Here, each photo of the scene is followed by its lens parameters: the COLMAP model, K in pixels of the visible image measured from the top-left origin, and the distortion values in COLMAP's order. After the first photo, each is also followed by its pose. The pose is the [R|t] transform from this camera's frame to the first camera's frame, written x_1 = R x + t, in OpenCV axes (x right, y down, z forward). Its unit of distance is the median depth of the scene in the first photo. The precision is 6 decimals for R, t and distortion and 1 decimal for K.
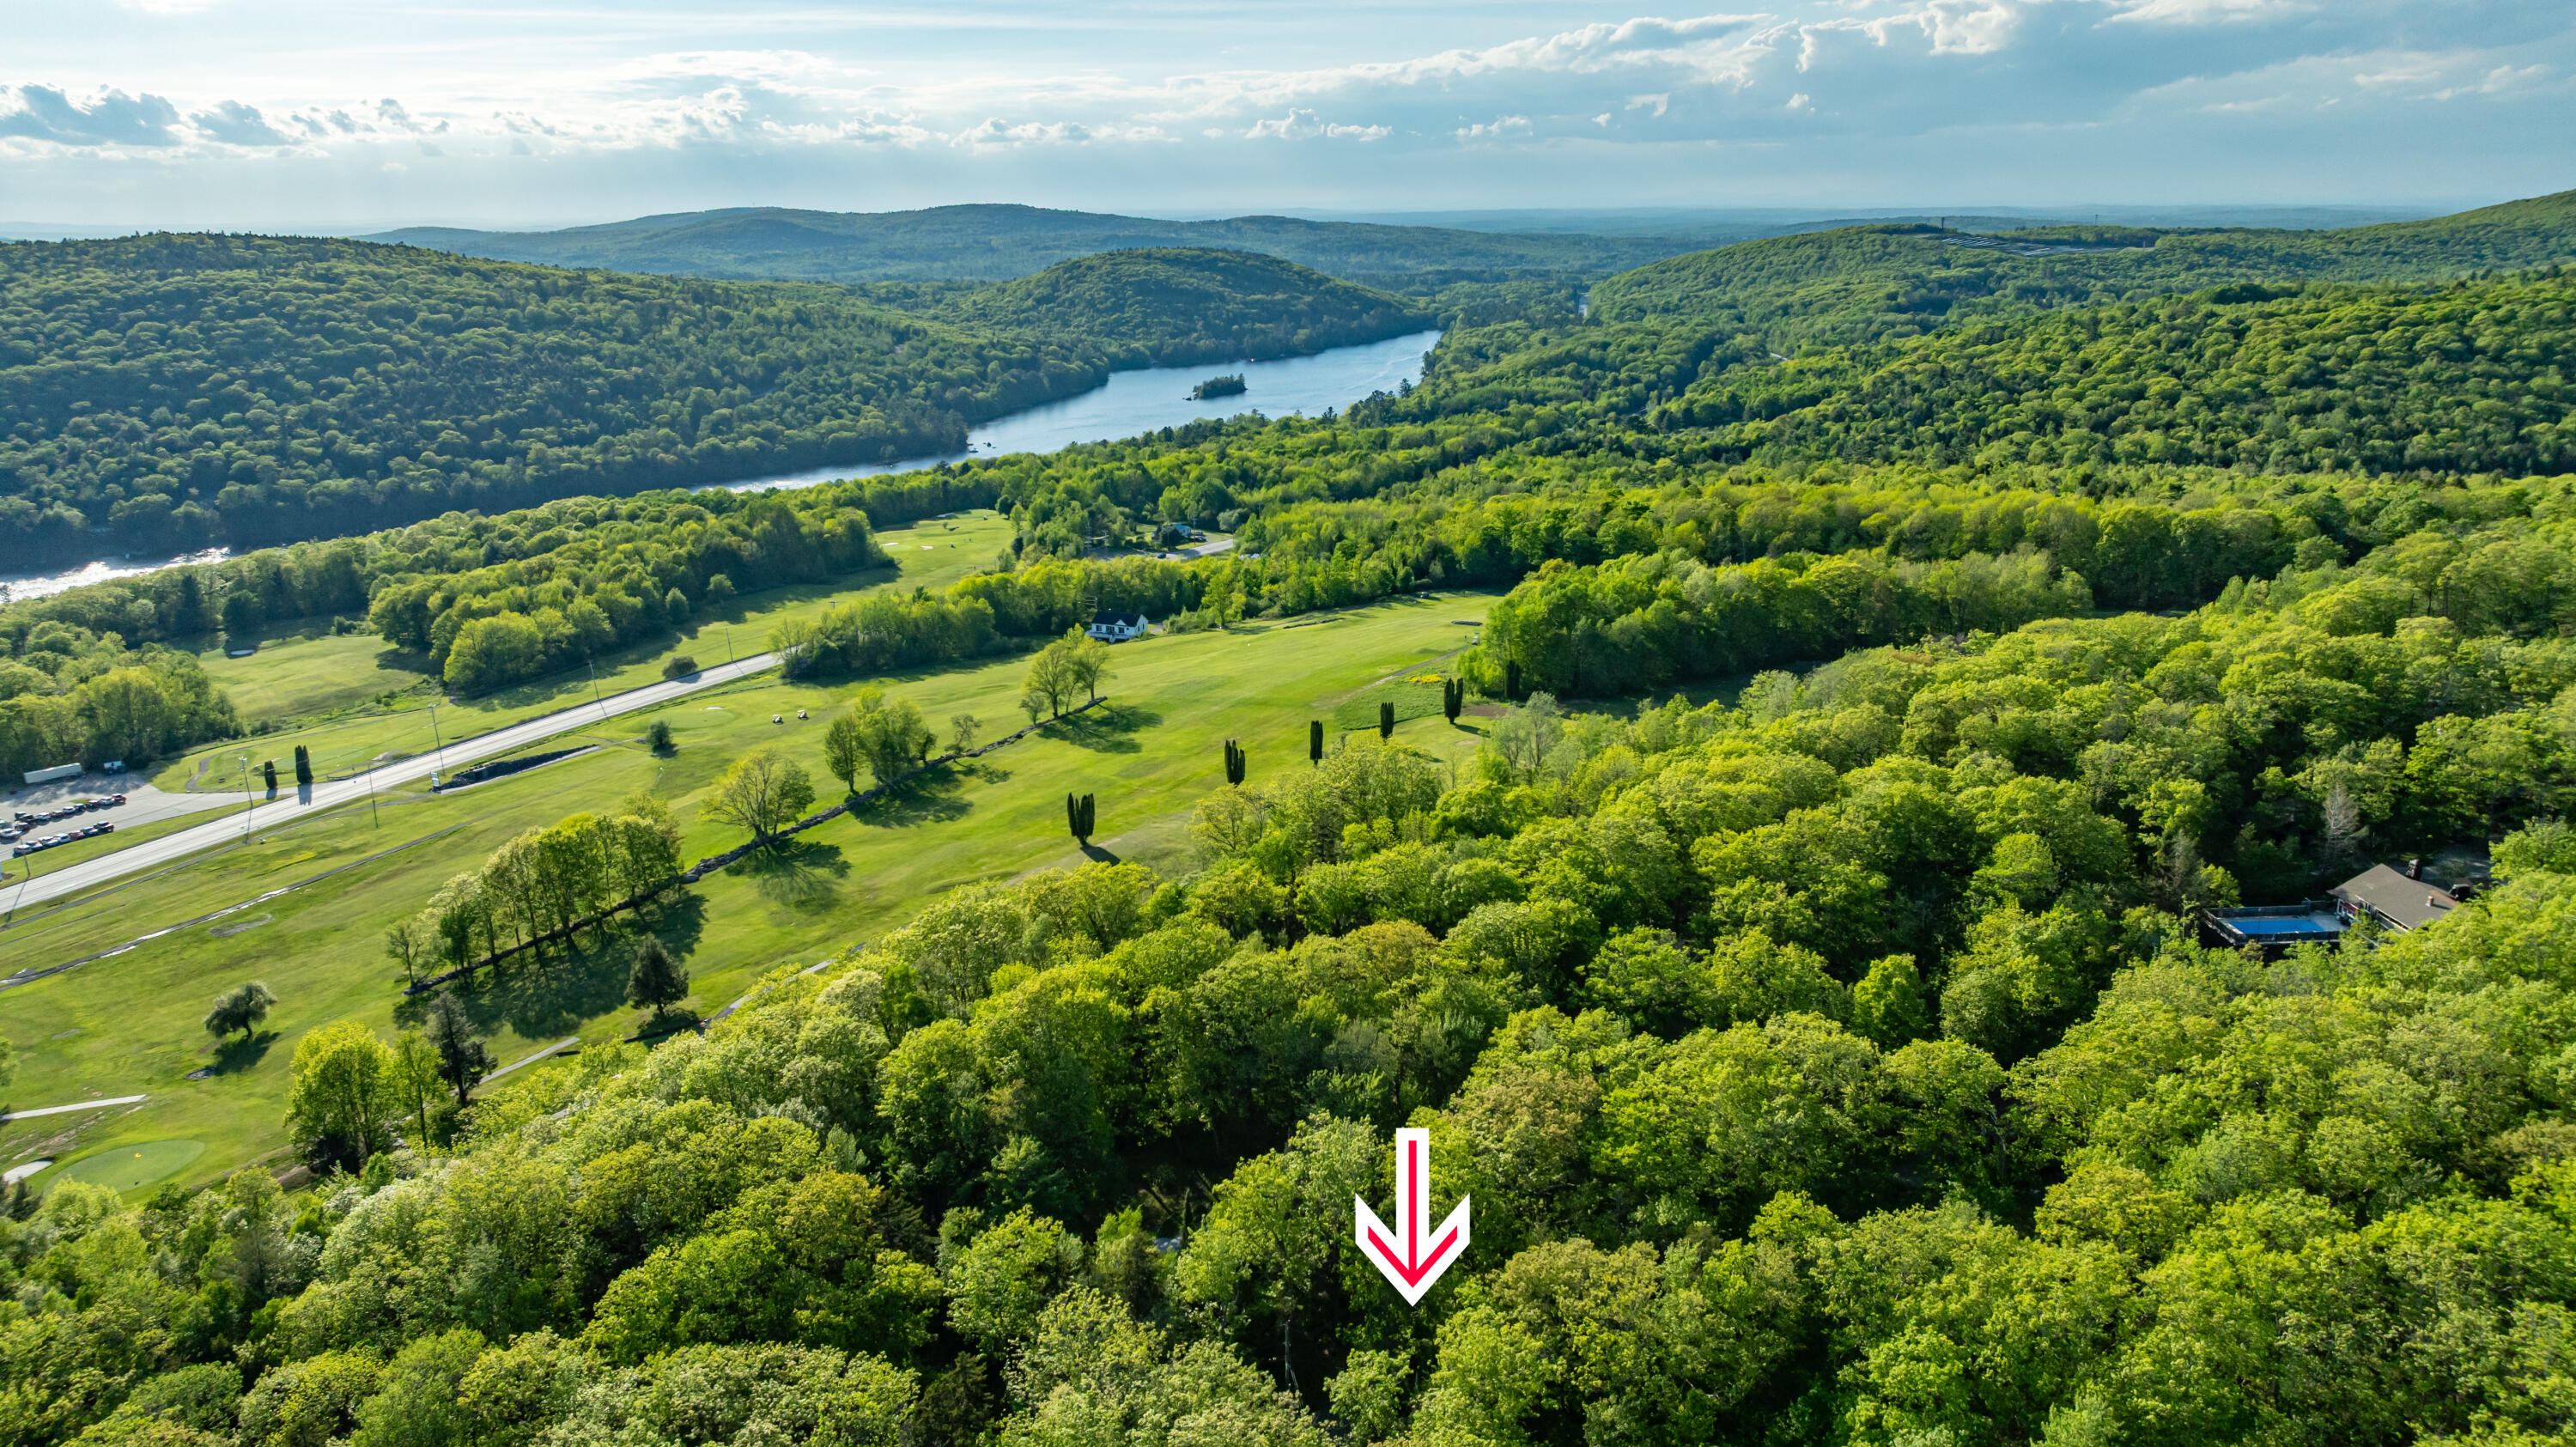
lens RADIAL K [[1825.9, 0, 1288.0], [0, 1825.9, 723.5], [0, 0, 1]] dist [-0.017865, -0.000655]
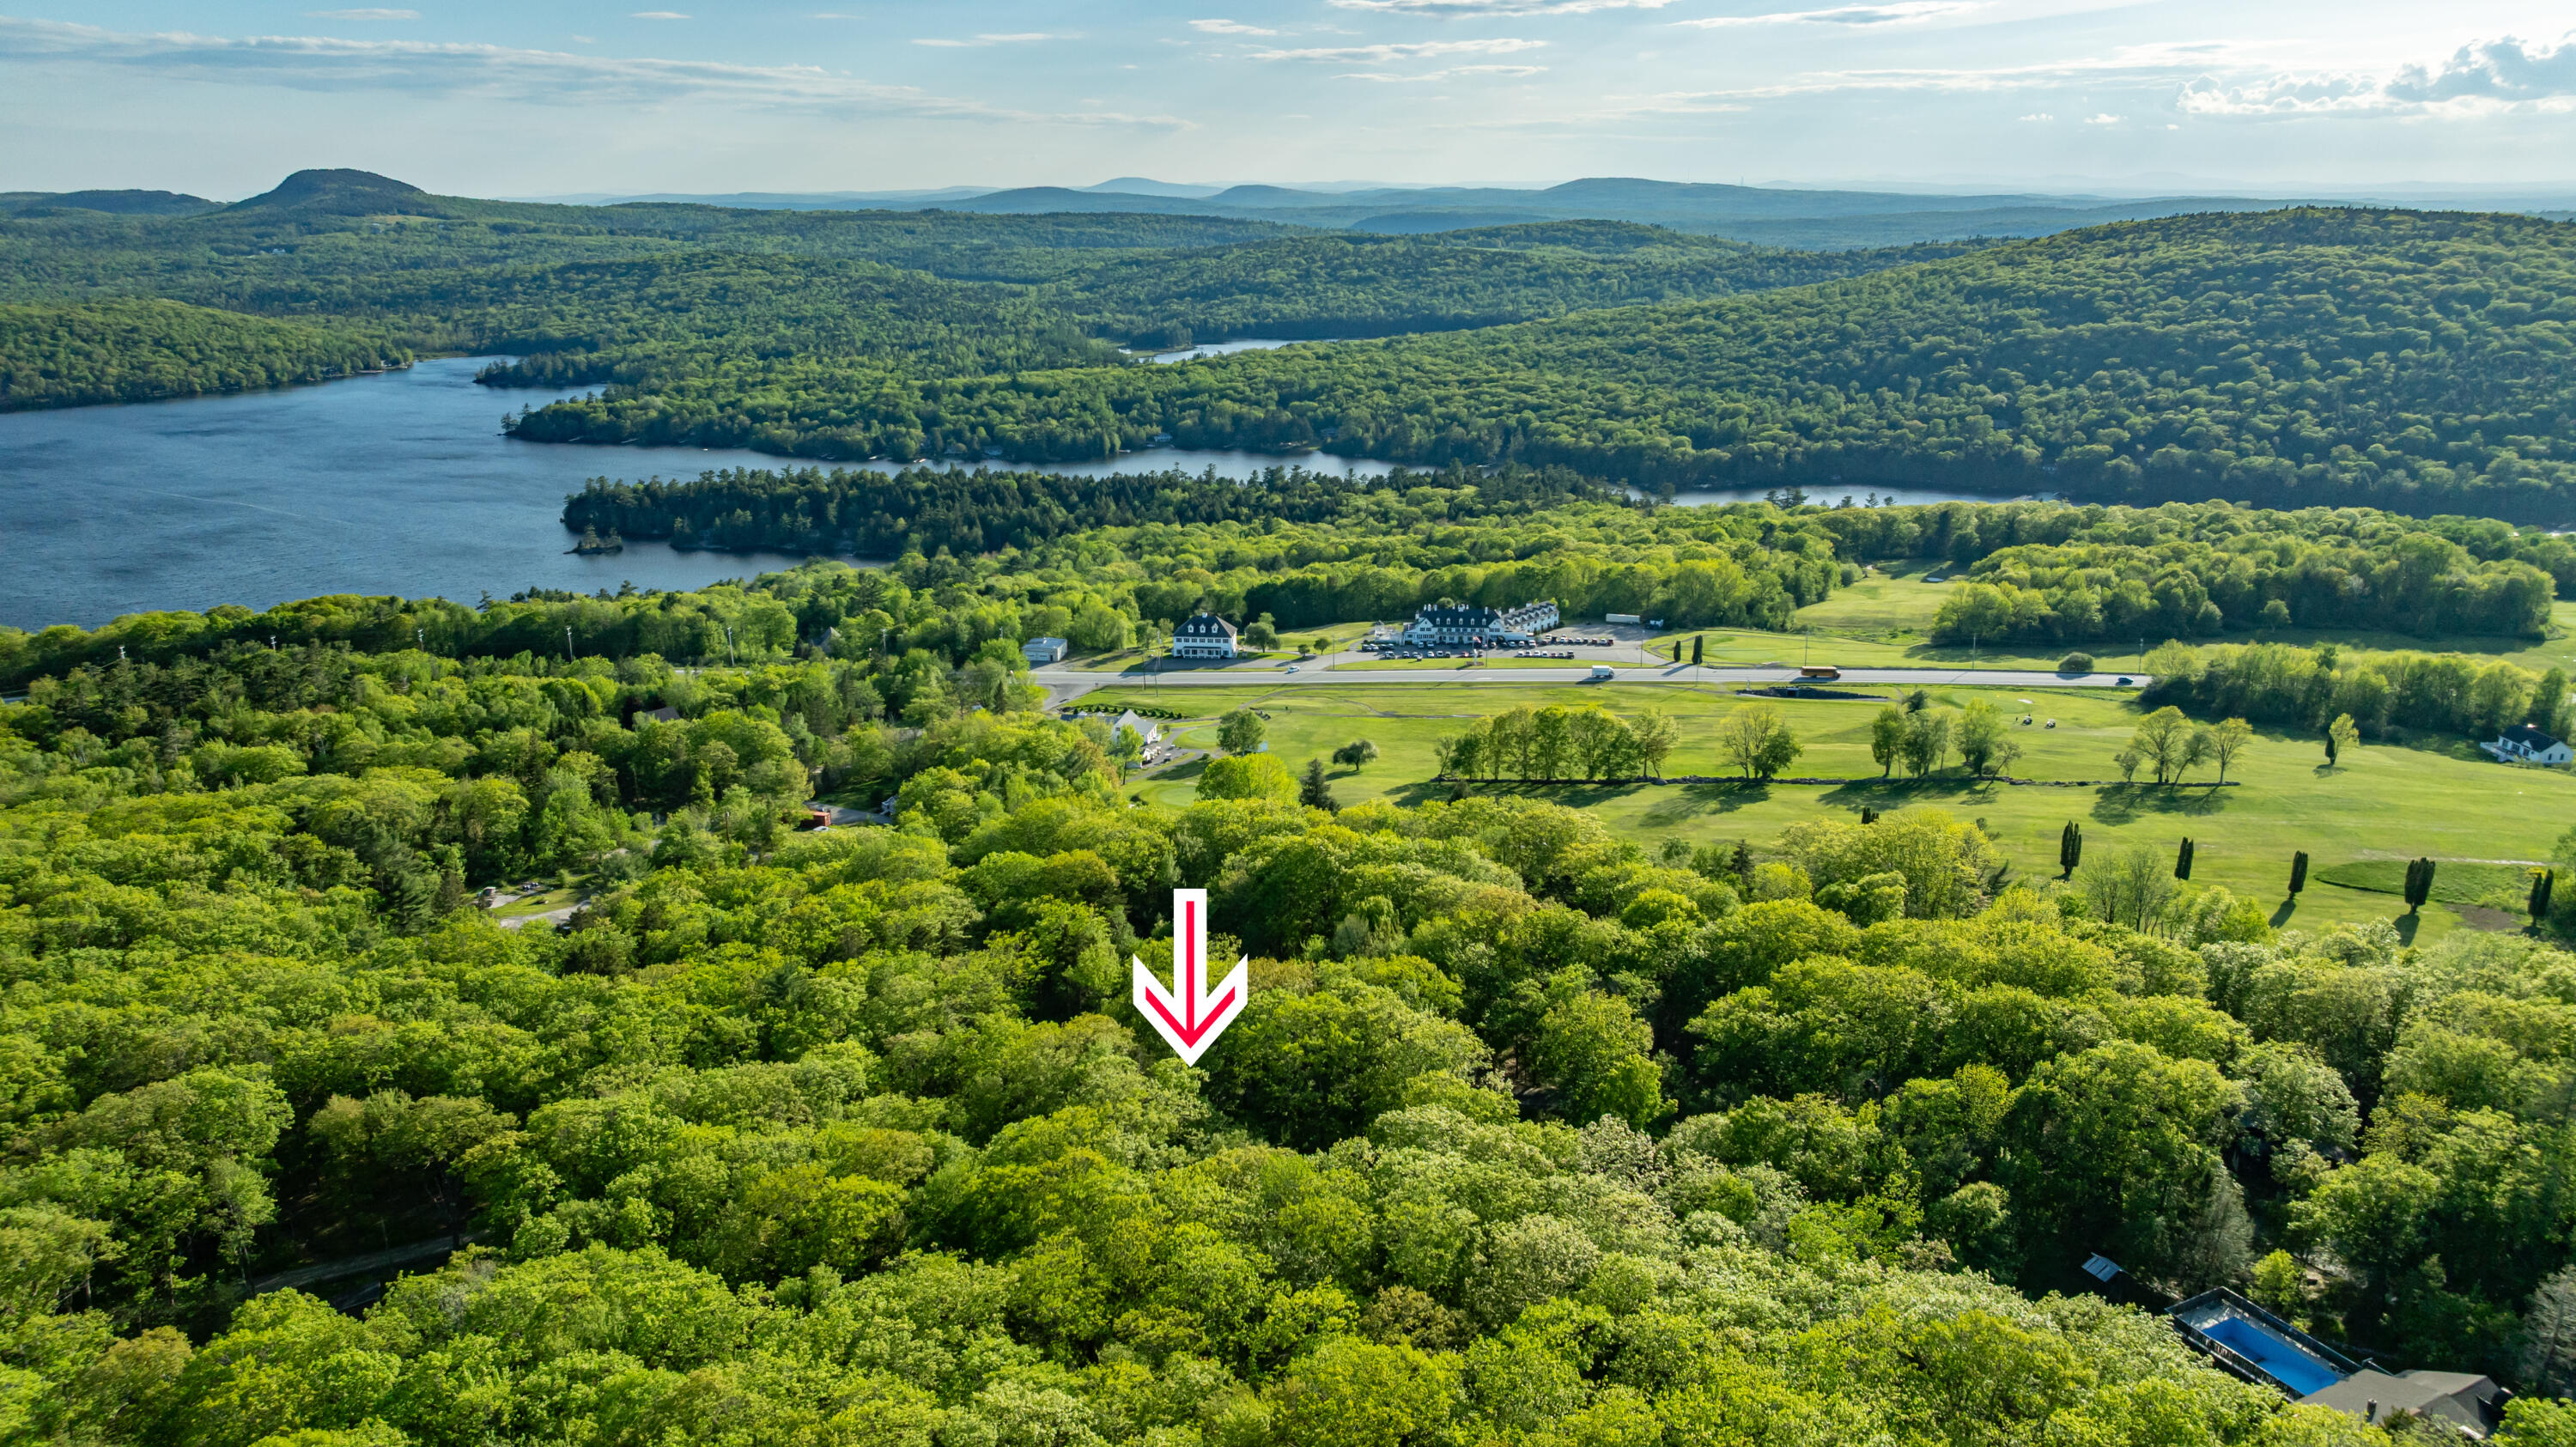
lens RADIAL K [[1739.9, 0, 1288.0], [0, 1739.9, 723.5], [0, 0, 1]] dist [-0.005769, 0.047723]
pose [[0.439185, 0.277338, -0.854517, 0.476811], [-0.252156, 0.950978, 0.179048, -0.086692], [0.862284, 0.136837, 0.487588, 0.123885]]
